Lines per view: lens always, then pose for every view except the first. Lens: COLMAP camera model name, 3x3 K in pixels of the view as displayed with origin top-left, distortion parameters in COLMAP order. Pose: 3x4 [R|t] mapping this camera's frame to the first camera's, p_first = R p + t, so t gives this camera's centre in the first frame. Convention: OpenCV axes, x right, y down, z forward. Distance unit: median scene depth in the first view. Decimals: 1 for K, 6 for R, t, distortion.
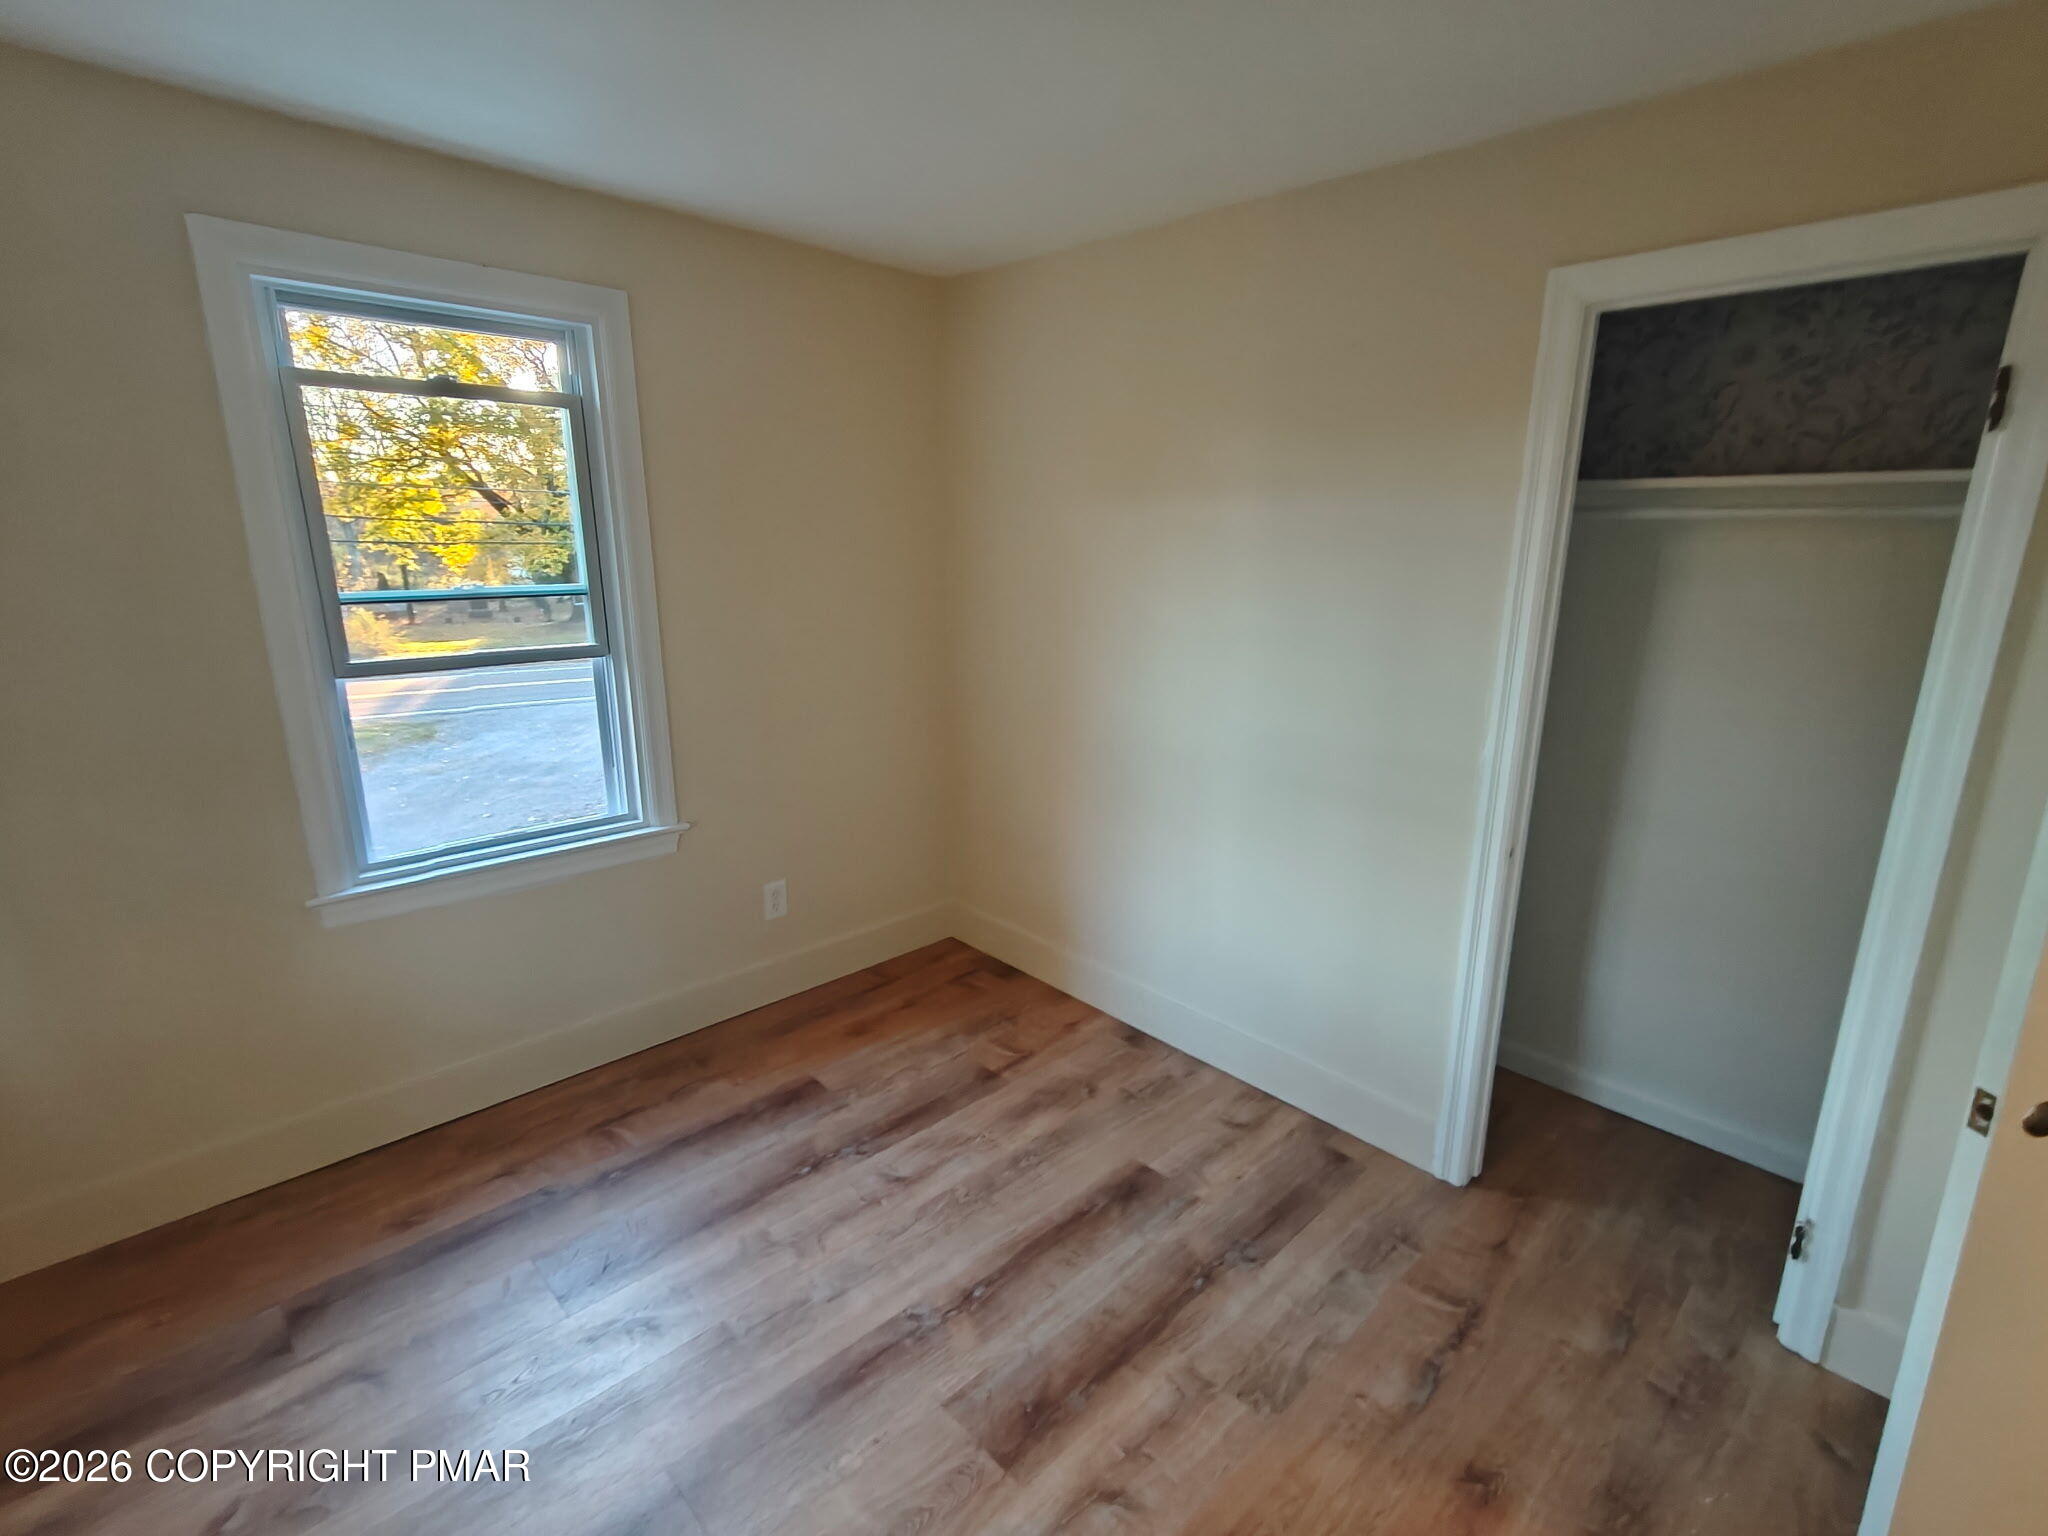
lens RADIAL K [[957.6, 0, 1035.4], [0, 957.6, 765.9], [0, 0, 1]] dist [-0.005092, 0.001243]
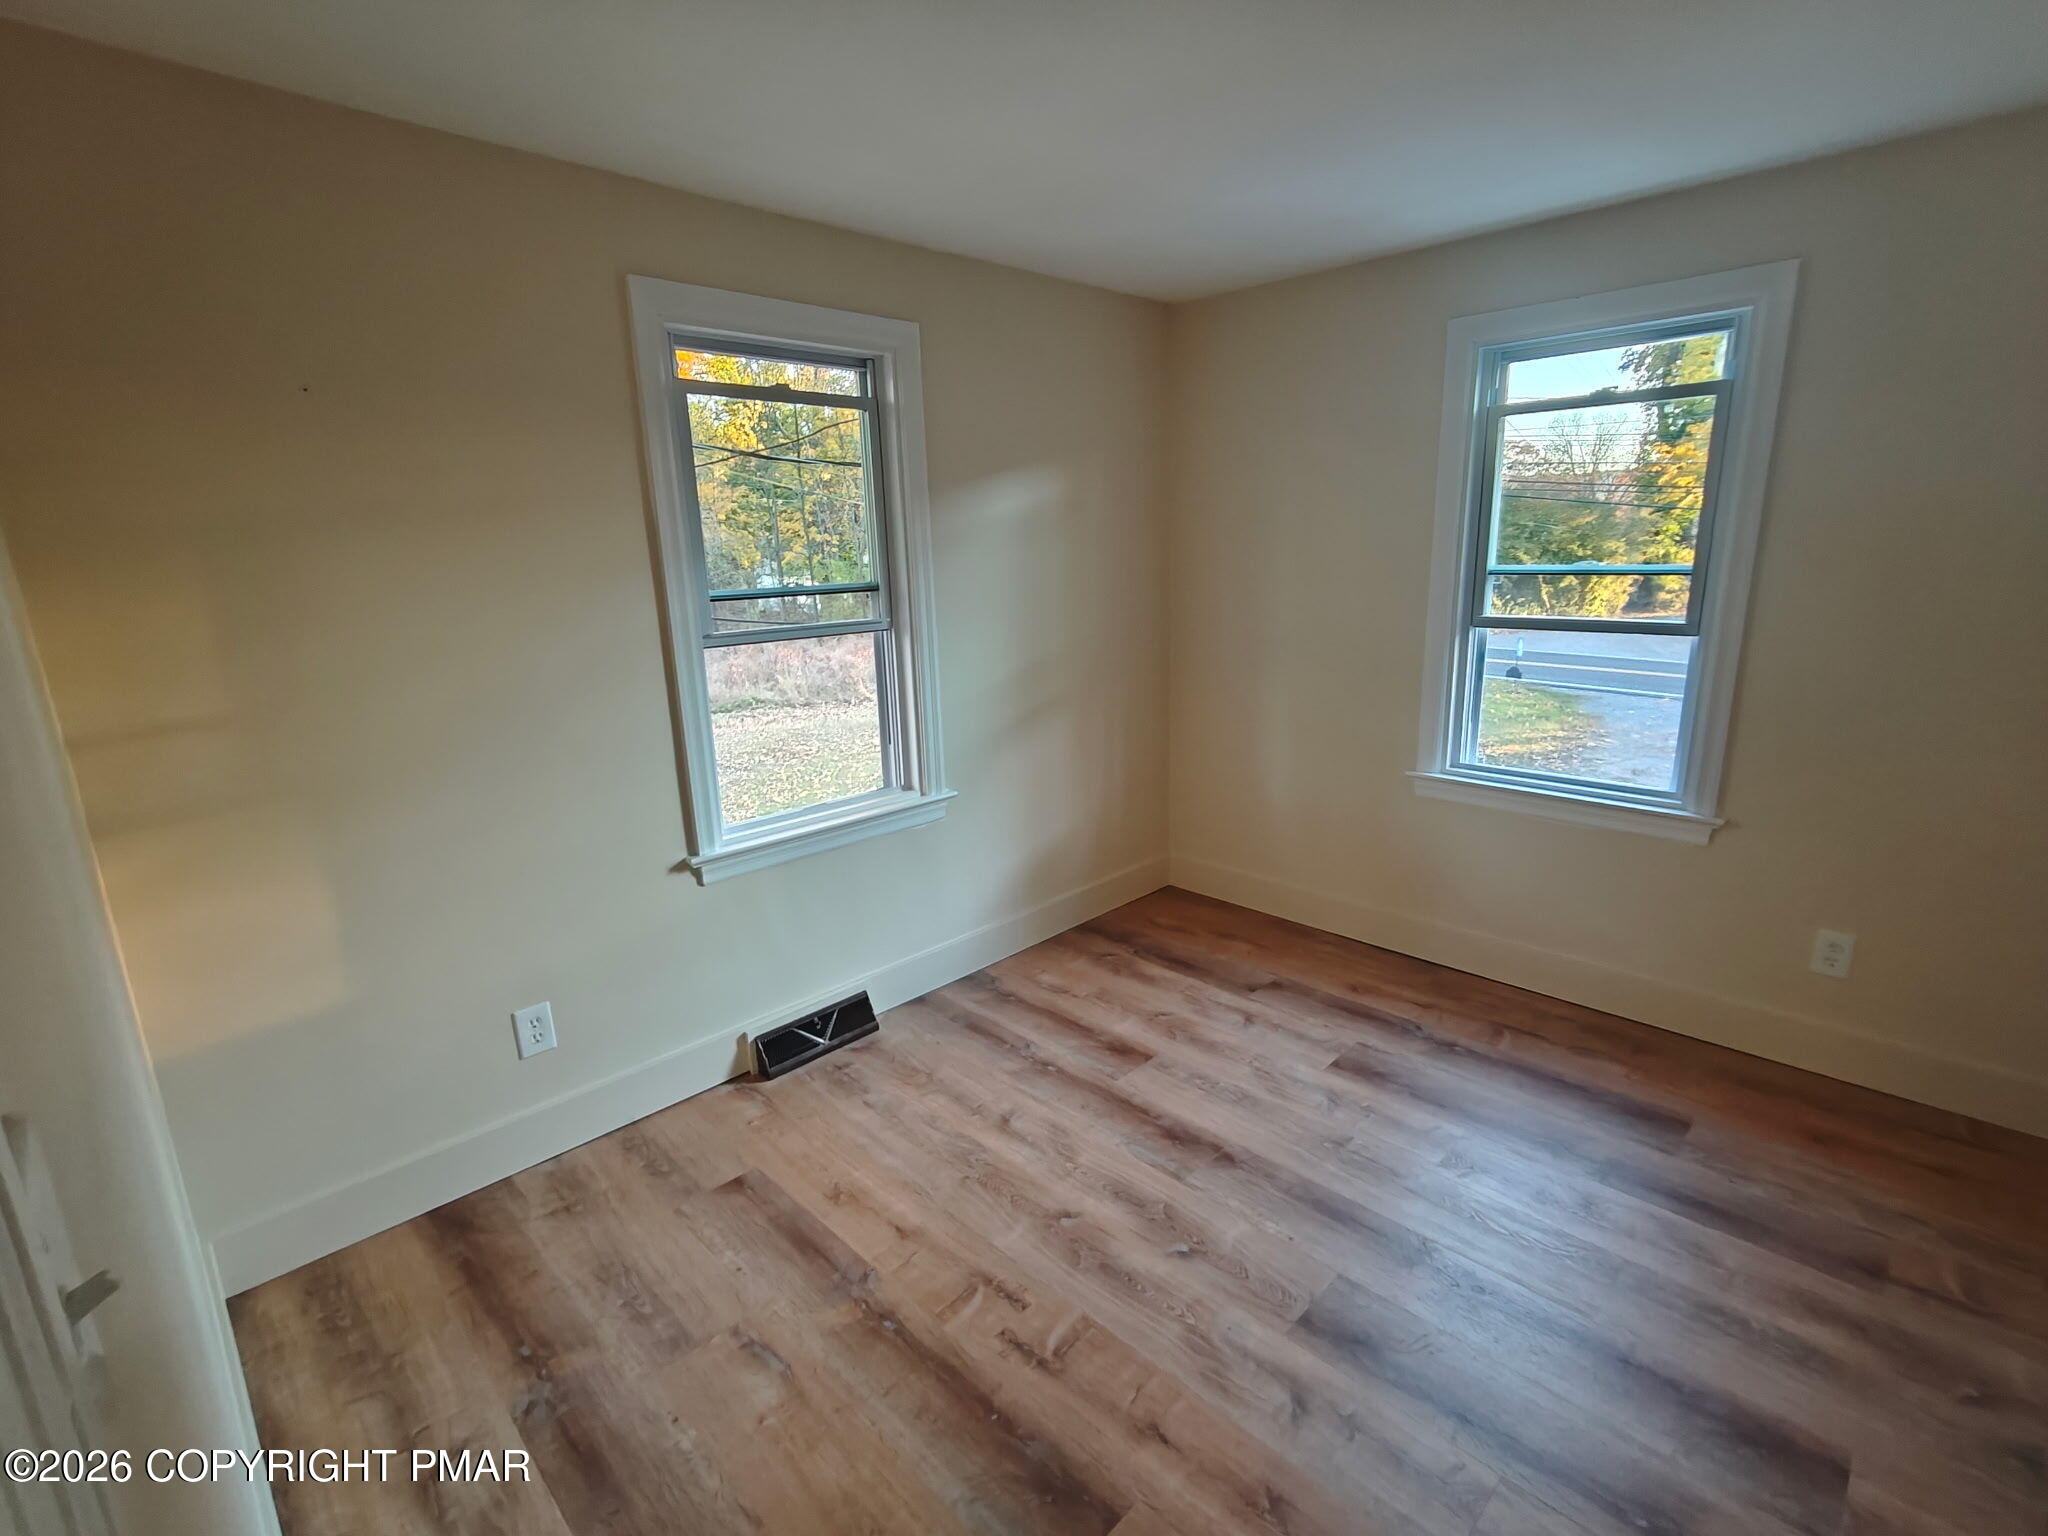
lens RADIAL K [[957.6, 0, 1035.2], [0, 957.6, 757.3], [0, 0, 1]] dist [-0.005092, 0.001243]
pose [[-0.001907, 0.213868, -0.976861, 0.656285], [-0.206246, 0.955776, 0.209654, -0.068850], [0.978498, 0.201874, 0.042287, 0.340710]]
